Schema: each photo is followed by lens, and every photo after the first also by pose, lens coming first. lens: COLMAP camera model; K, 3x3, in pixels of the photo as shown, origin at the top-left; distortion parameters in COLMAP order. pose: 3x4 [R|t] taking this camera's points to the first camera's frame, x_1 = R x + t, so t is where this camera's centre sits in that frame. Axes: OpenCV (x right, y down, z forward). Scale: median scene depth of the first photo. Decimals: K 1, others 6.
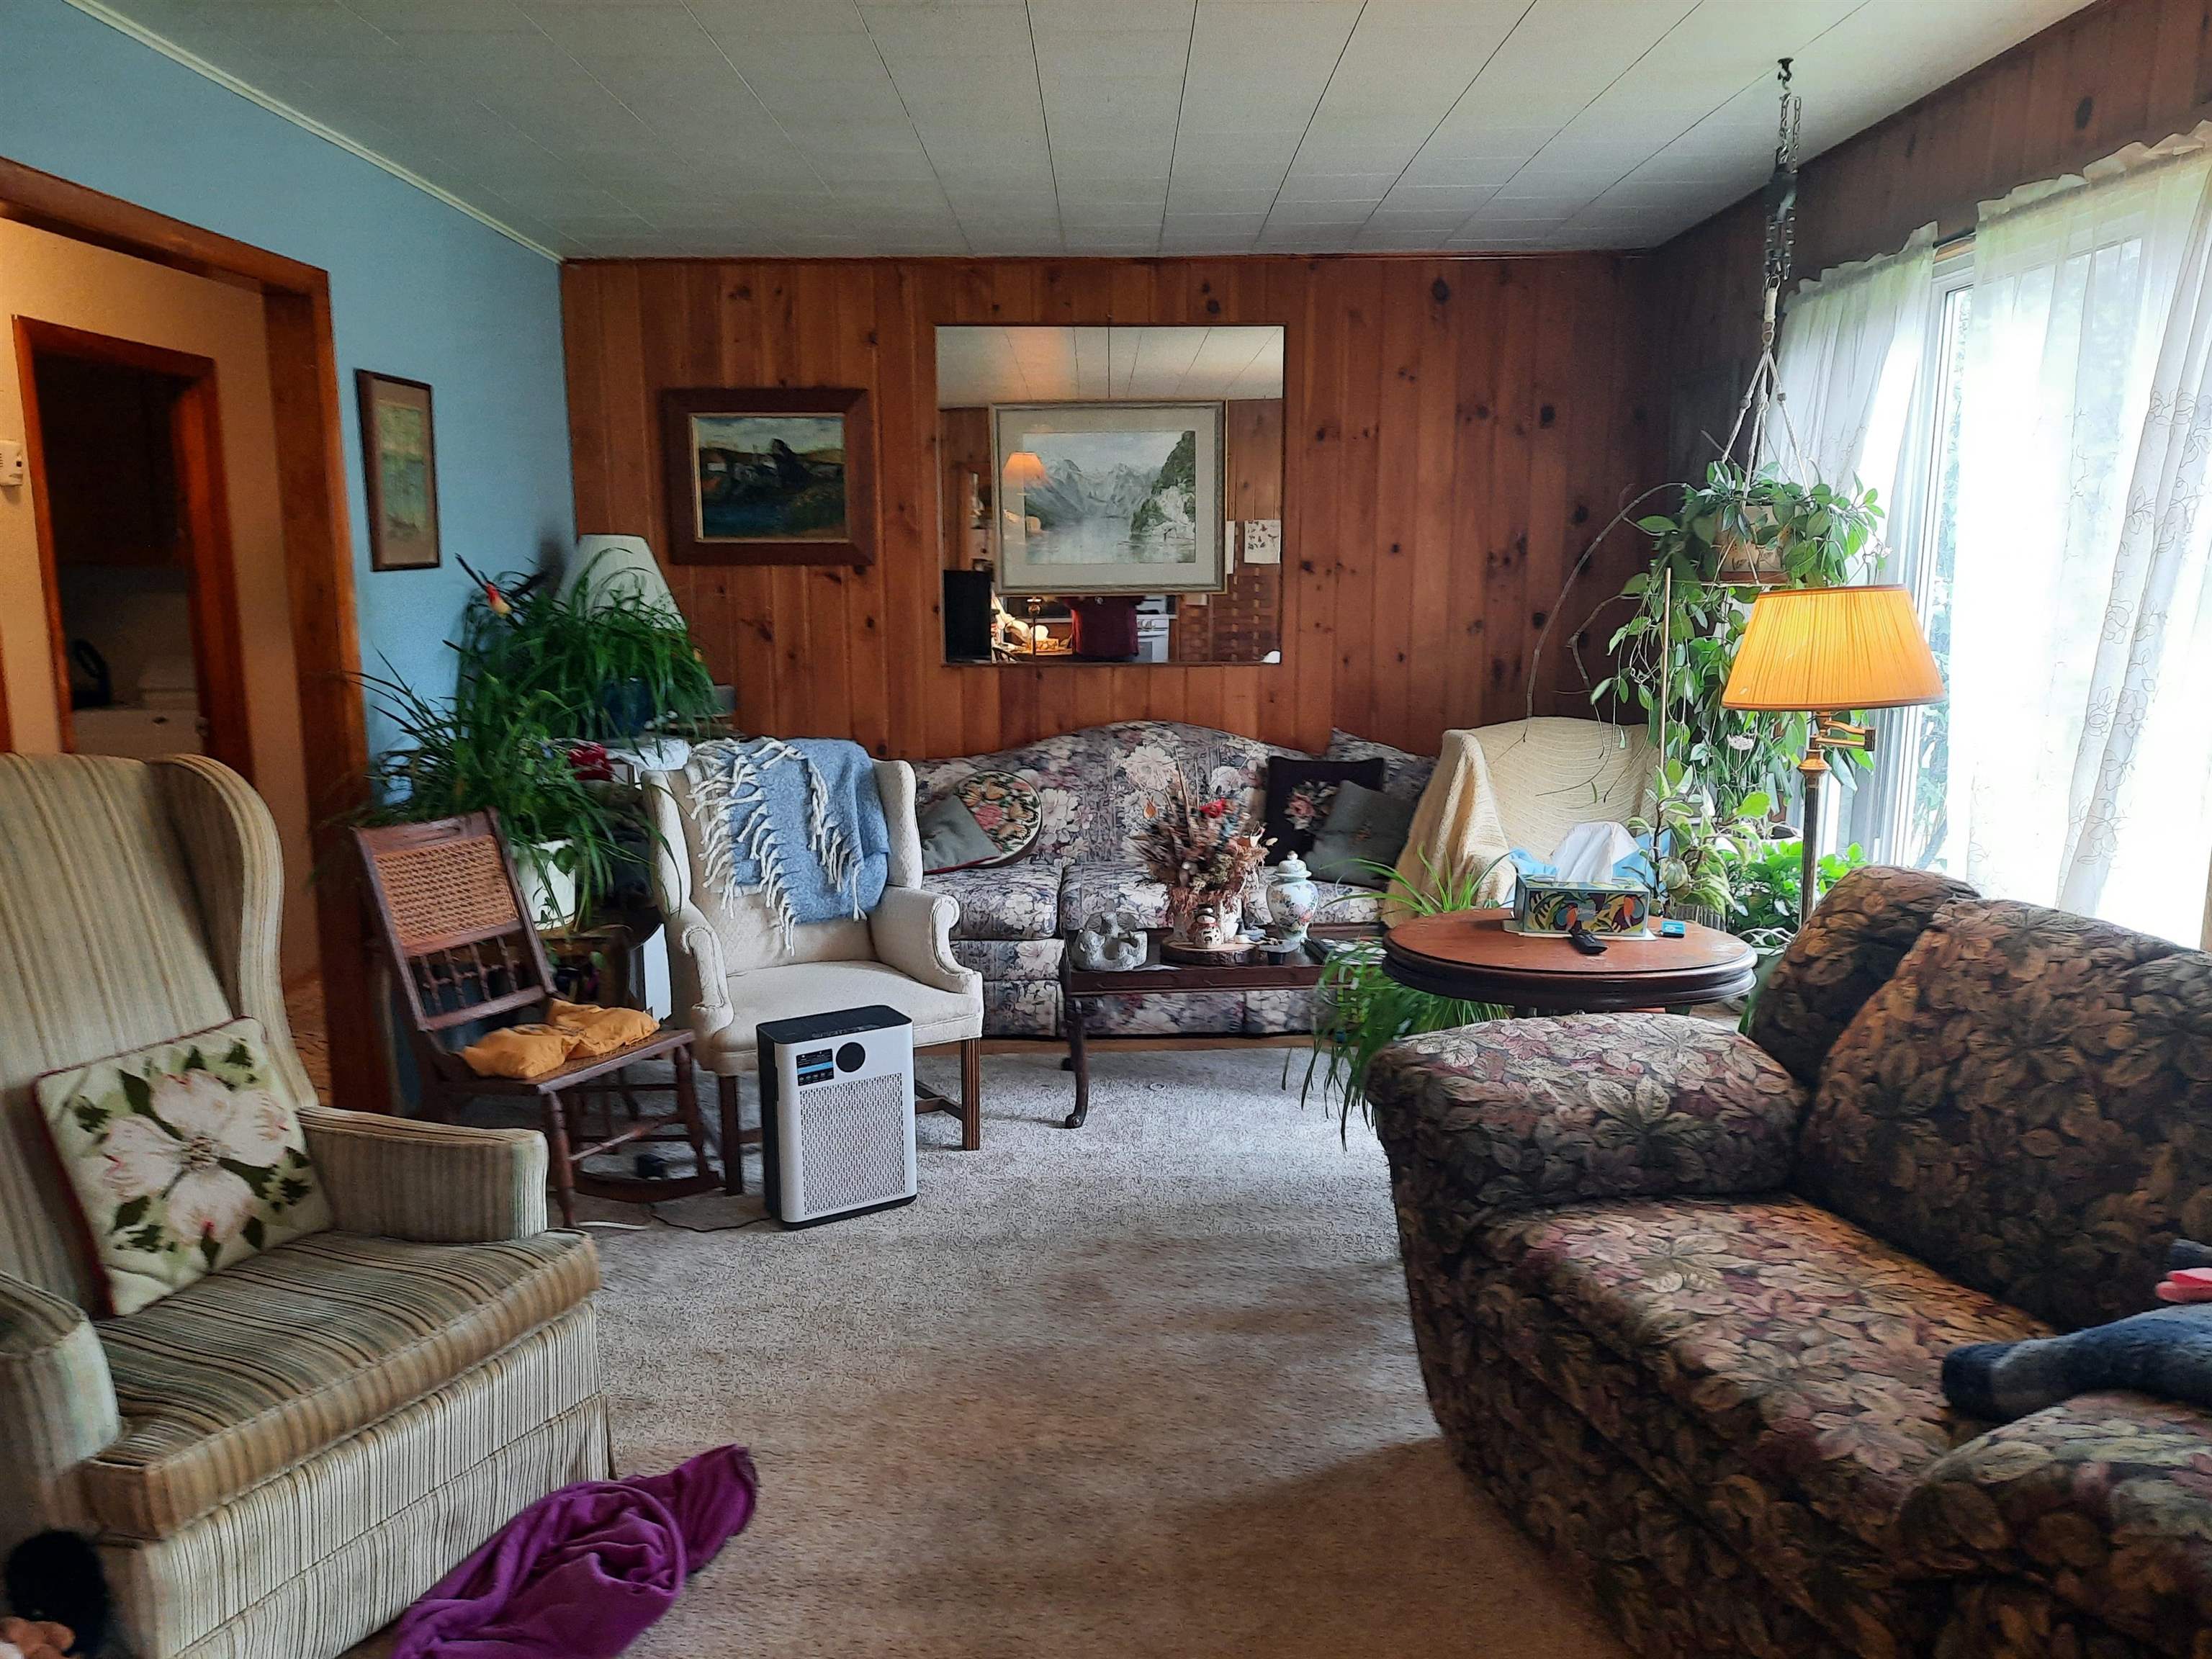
lens RADIAL K [[1611.5, 0, 1119.3], [0, 1611.5, 827.4], [0, 0, 1]] dist [0.036137, -0.039362]
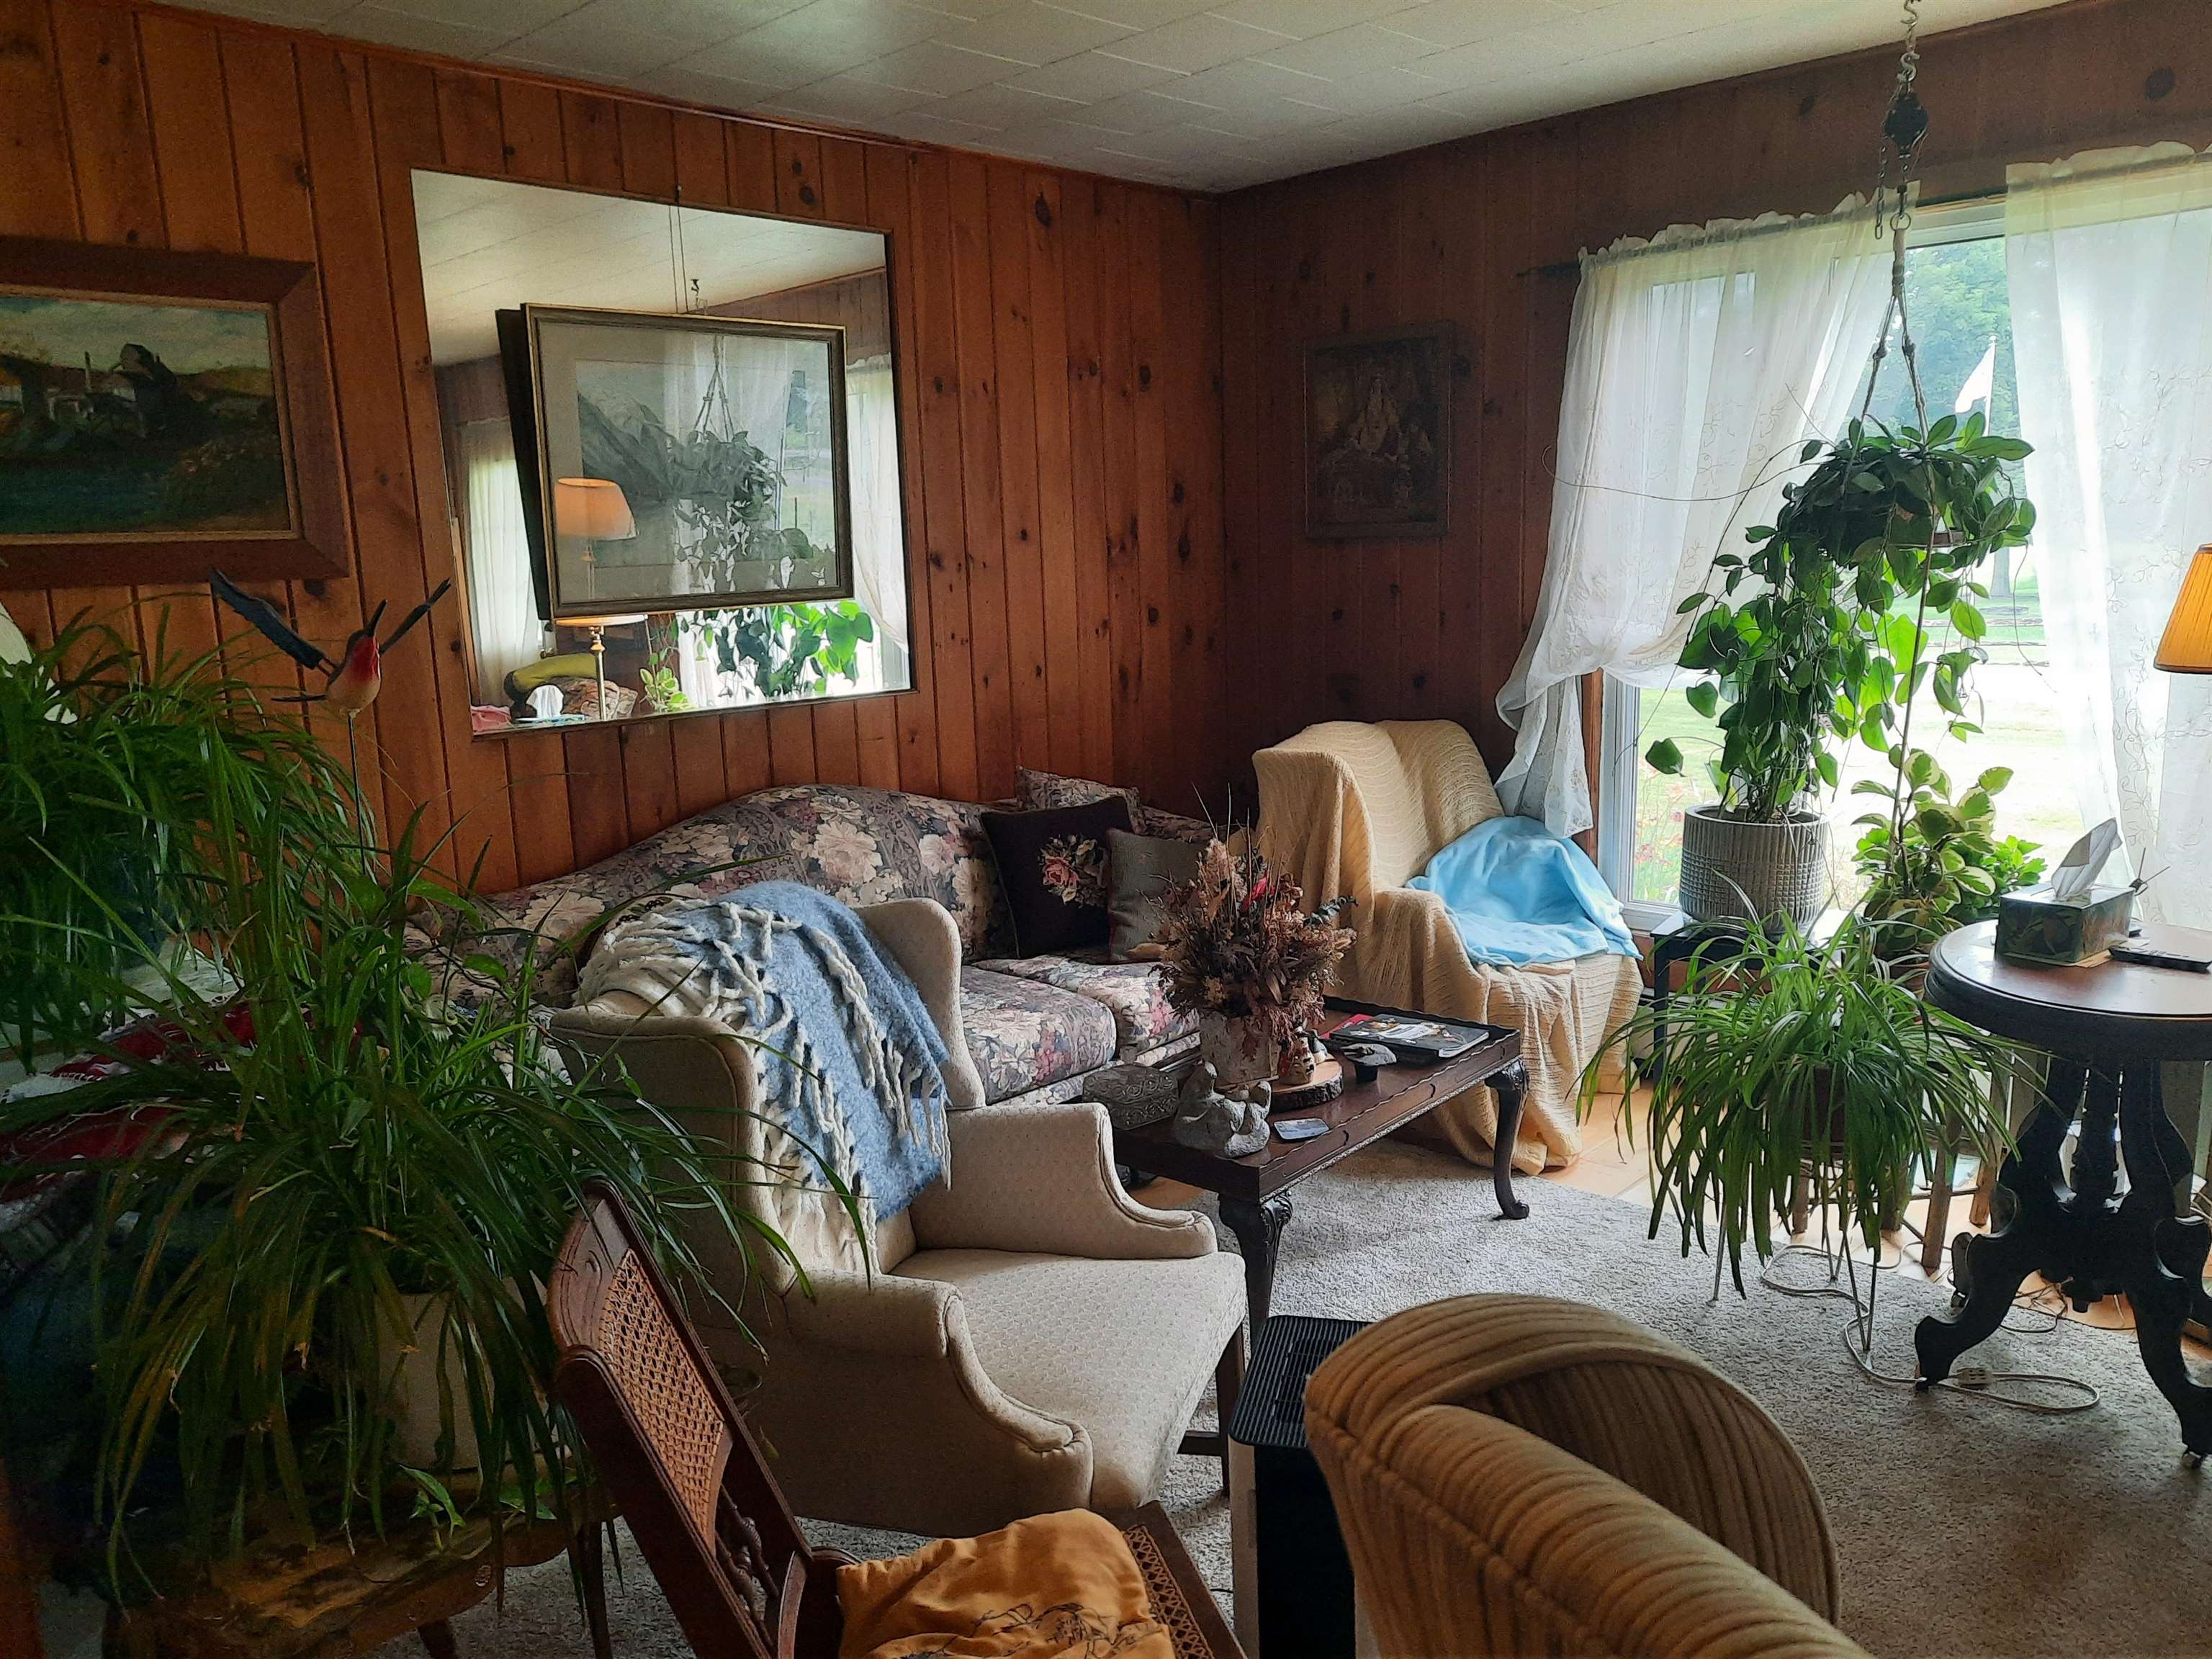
lens RADIAL K [[1611.5, 0, 1110.9], [0, 1611.5, 843.3], [0, 0, 1]] dist [0.036137, -0.039362]
pose [[0.706867, -0.149014, 0.691472, -0.376242], [0.142746, 0.987497, 0.066884, -0.070254], [-0.692793, 0.051427, 0.719300, 0.409831]]
